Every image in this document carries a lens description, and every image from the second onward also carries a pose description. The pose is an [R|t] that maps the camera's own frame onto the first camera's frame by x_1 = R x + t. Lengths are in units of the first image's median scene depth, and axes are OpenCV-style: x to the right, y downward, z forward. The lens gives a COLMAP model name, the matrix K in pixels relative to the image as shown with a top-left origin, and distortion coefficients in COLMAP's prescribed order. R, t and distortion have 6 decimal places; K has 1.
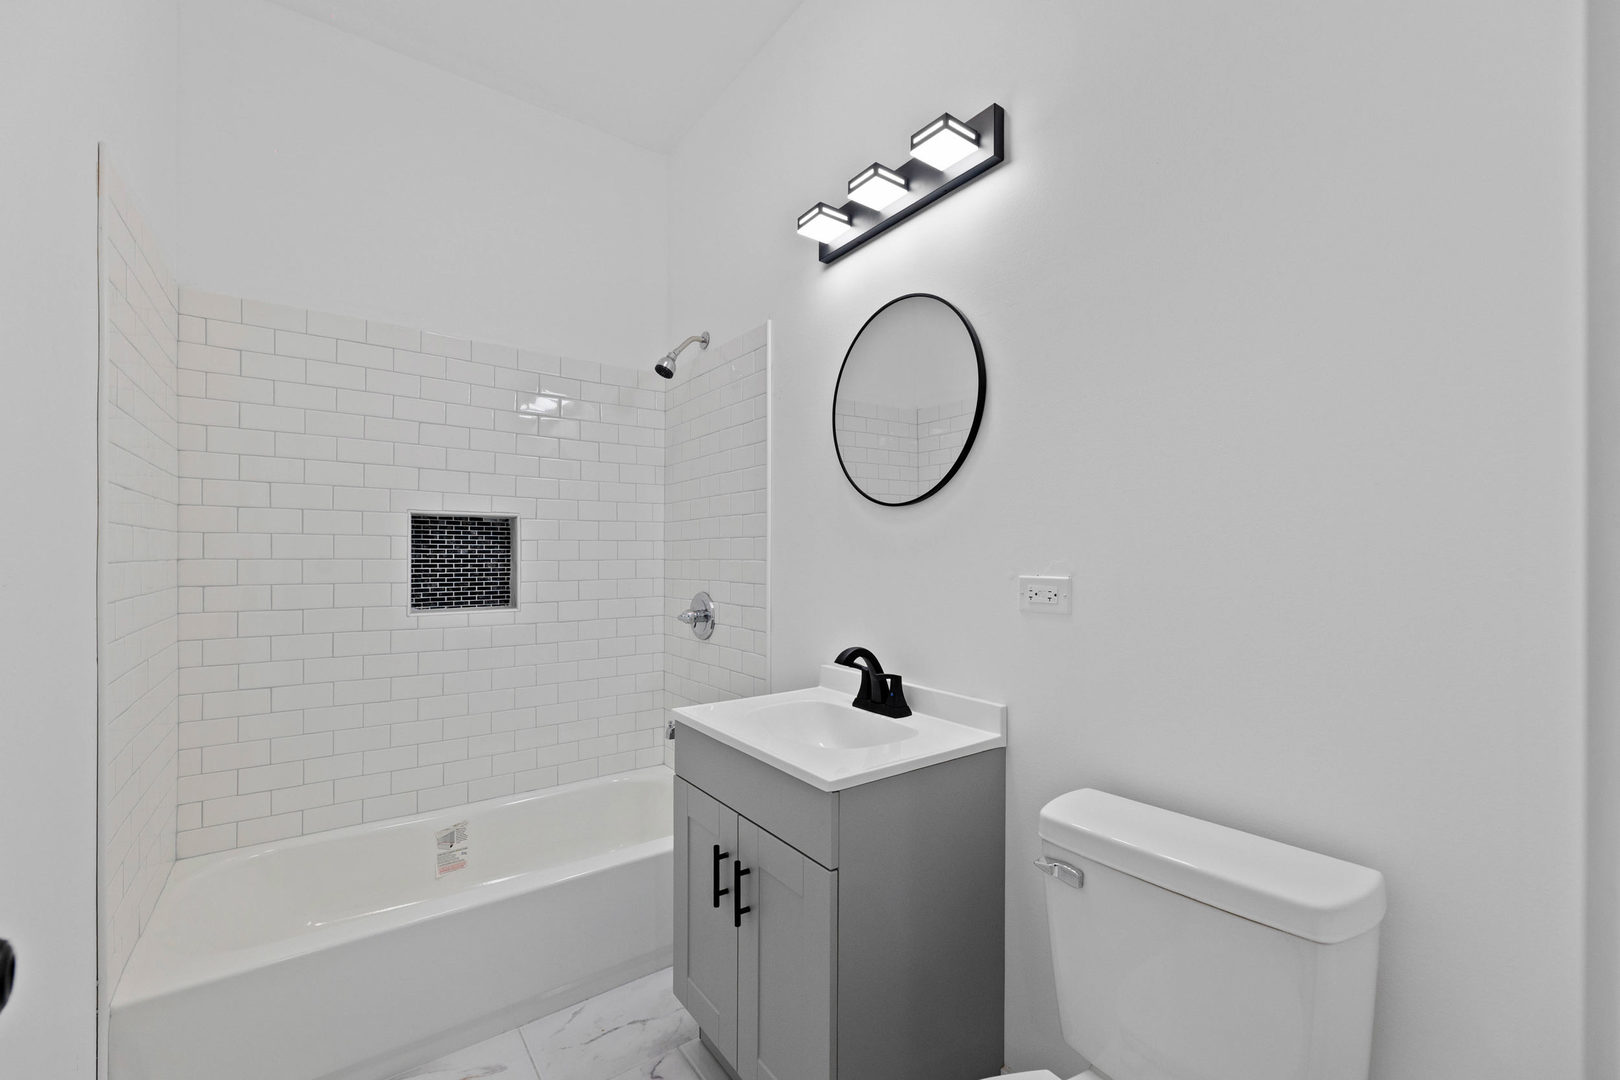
lens RADIAL K [[659.3, 0, 804.5], [0, 659.3, 551.5], [0, 0, 1]] dist [0.000534, -0.000053]
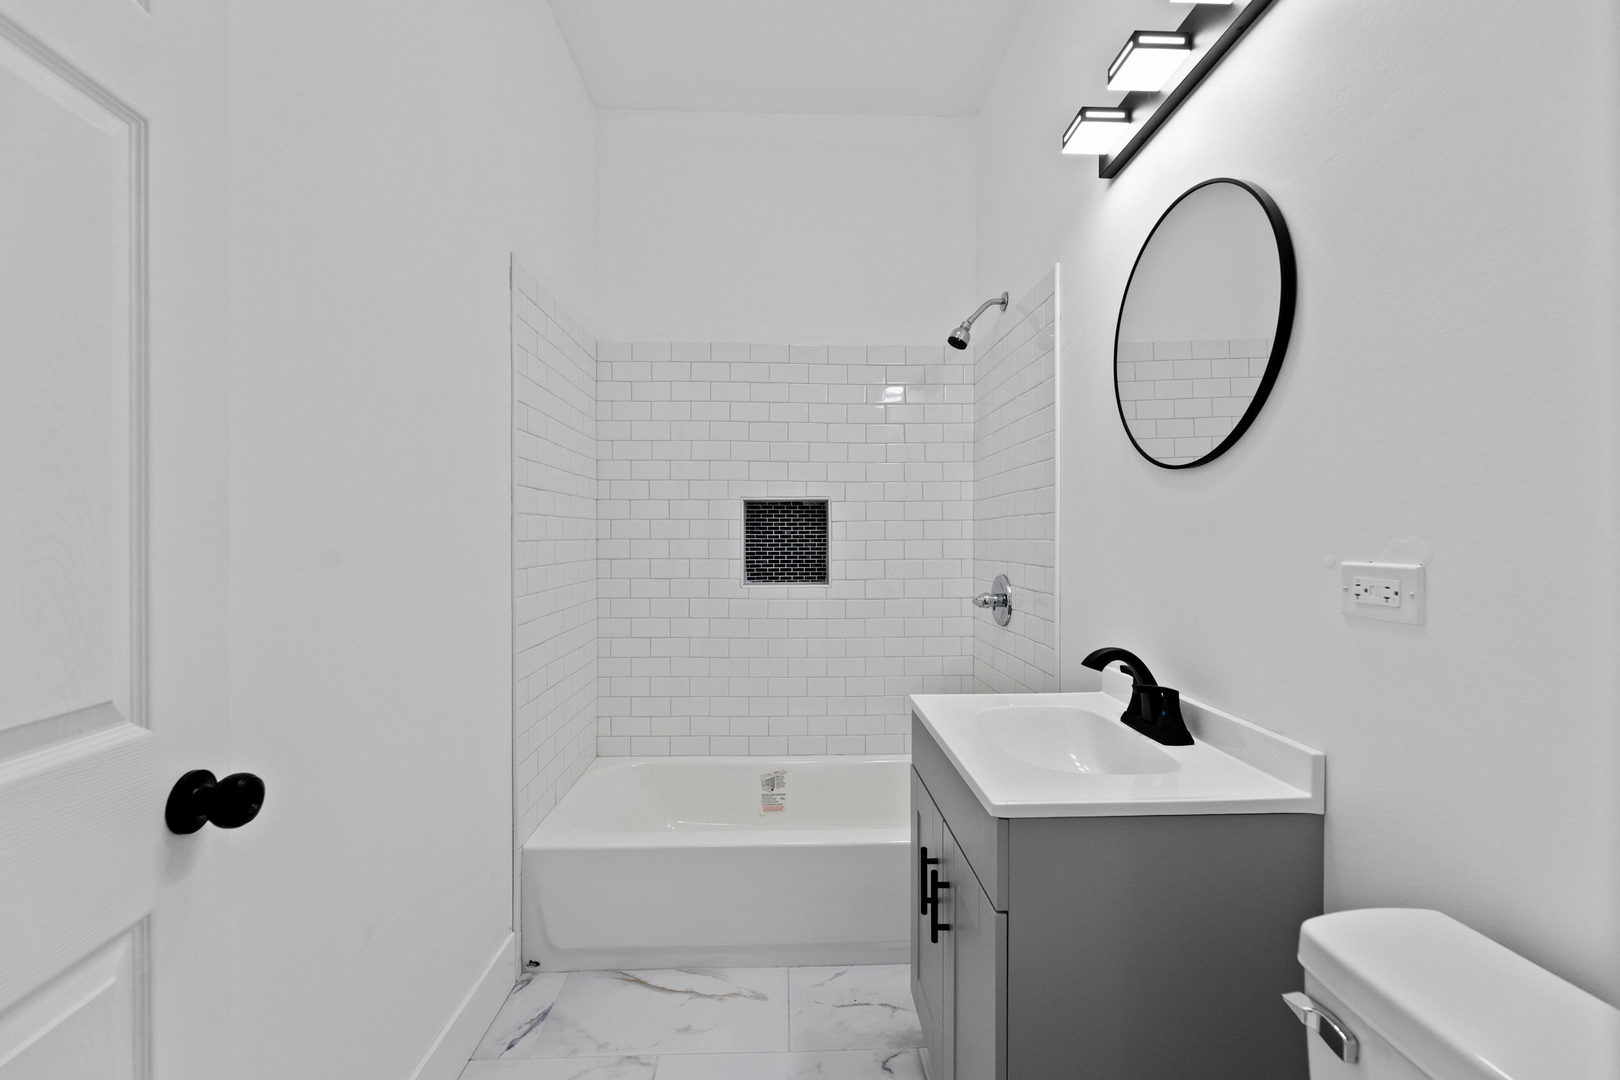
lens RADIAL K [[659.3, 0, 807.2], [0, 659.3, 535.0], [0, 0, 1]] dist [0.000534, -0.000053]
pose [[0.823951, -0.005198, -0.566638, 0.187510], [0.007880, 0.999966, 0.002285, 0.002714], [0.566607, -0.006347, 0.823964, 0.107062]]
